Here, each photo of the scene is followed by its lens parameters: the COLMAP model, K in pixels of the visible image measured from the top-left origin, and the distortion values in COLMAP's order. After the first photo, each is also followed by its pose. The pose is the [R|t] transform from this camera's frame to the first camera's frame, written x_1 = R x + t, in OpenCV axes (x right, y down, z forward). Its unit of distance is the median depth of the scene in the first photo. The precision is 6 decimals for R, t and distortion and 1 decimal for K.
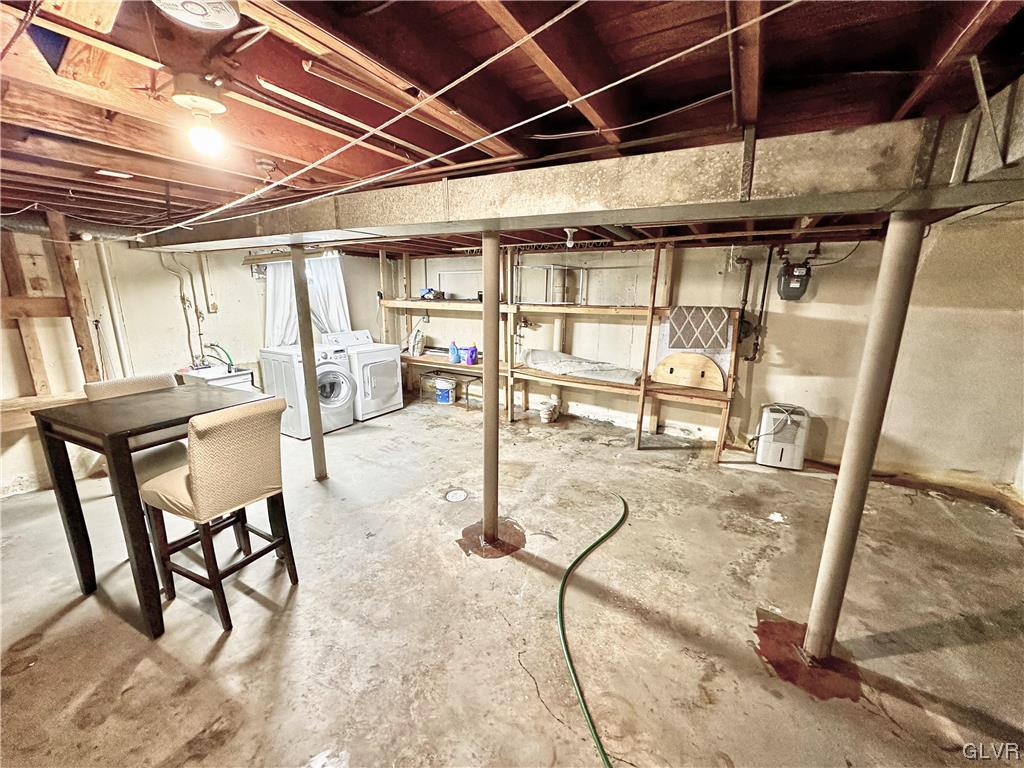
lens RADIAL K [[409.2, 0, 511.4], [0, 409.2, 387.0], [0, 0, 1]] dist [0.002493, 0.000553]
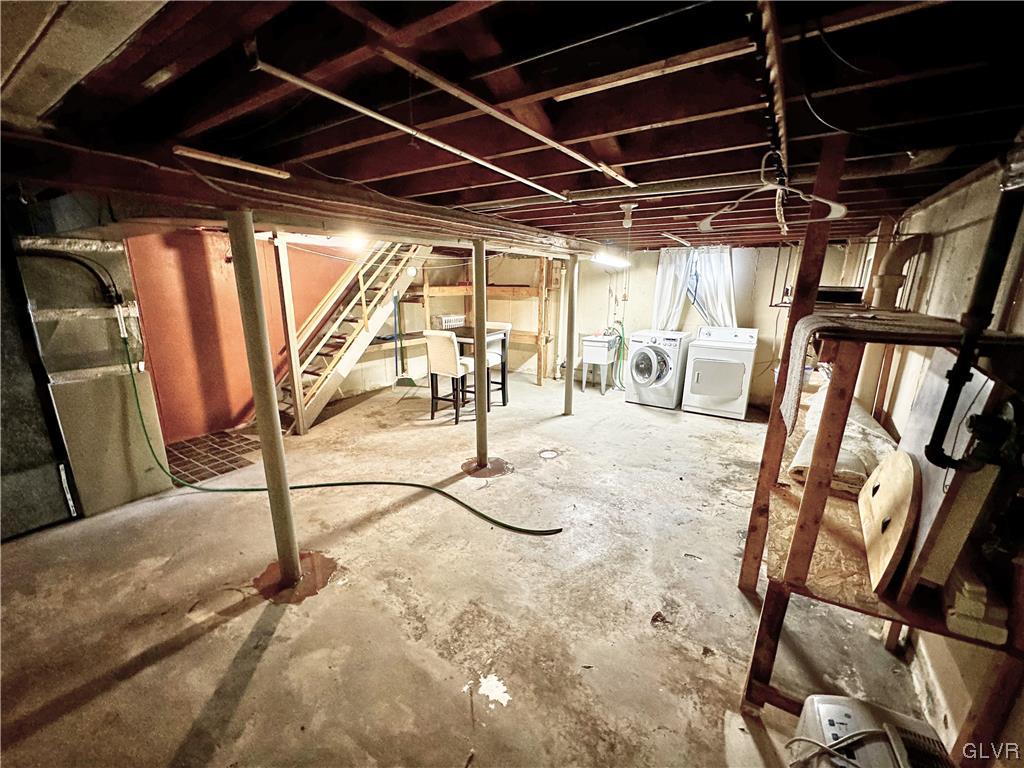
lens RADIAL K [[409.2, 0, 512.4], [0, 409.2, 385.7], [0, 0, 1]] dist [0.002493, 0.000553]
pose [[-0.053431, 0.232522, -0.971122, 1.327555], [-0.234768, 0.942327, 0.238545, -0.249630], [0.970582, 0.240734, 0.004239, 1.128452]]
